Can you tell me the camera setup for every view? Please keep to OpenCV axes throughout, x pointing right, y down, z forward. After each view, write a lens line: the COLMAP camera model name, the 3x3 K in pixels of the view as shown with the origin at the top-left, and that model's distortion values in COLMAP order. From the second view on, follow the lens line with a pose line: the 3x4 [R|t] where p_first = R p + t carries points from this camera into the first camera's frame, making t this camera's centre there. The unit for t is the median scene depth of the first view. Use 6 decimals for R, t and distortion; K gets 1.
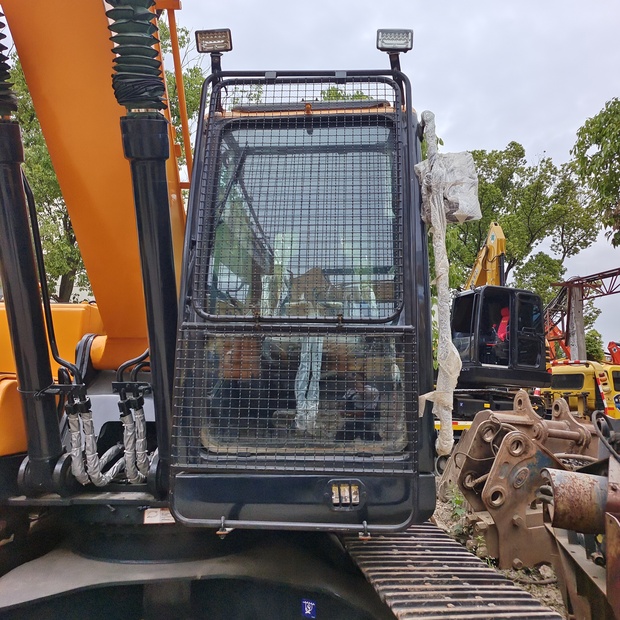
lens RADIAL K [[561.1, 0, 319.3], [0, 561.1, 310.5], [0, 0, 1]] dist [0.021669, 0.015243]
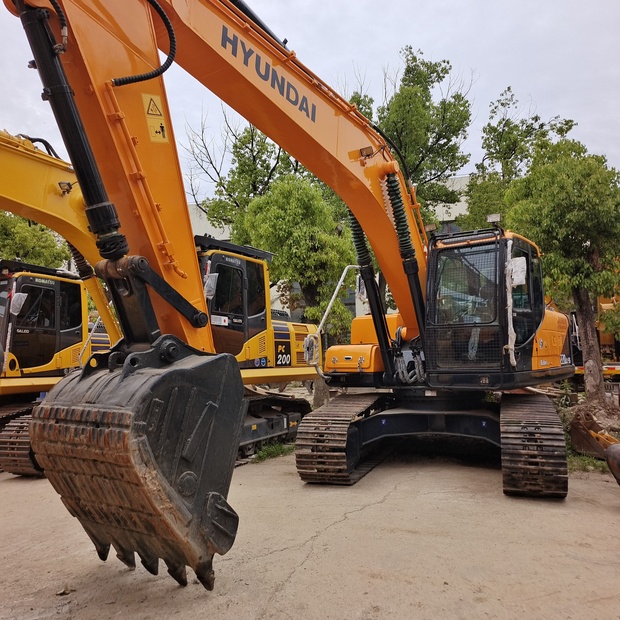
lens RADIAL K [[561.1, 0, 319.3], [0, 561.1, 310.5], [0, 0, 1]] dist [0.021669, 0.015243]
pose [[0.857941, -0.069779, -0.508987, 0.687165], [0.104550, 0.993715, 0.039997, -0.207929], [0.502997, -0.087530, 0.859844, -1.623453]]
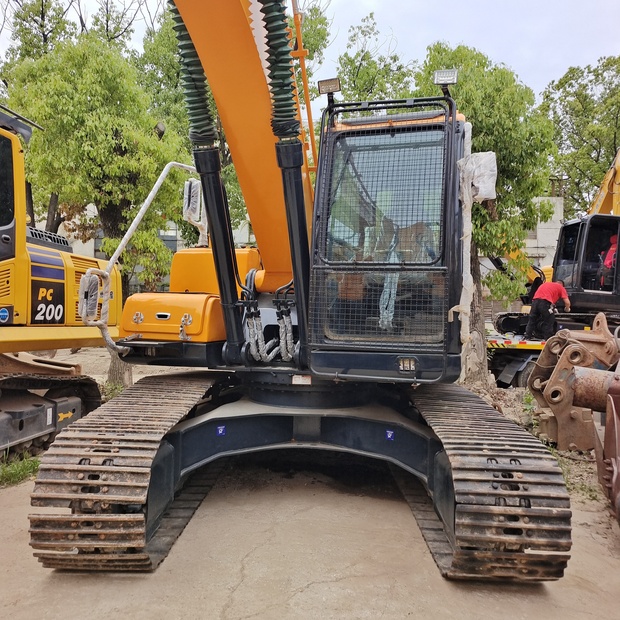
lens RADIAL K [[561.1, 0, 319.3], [0, 561.1, 310.5], [0, 0, 1]] dist [0.021669, 0.015243]
pose [[0.975936, 0.013529, -0.217638, 0.126243], [0.015581, 0.991196, 0.131483, -0.055426], [0.217501, -0.131710, 0.967133, -0.563303]]
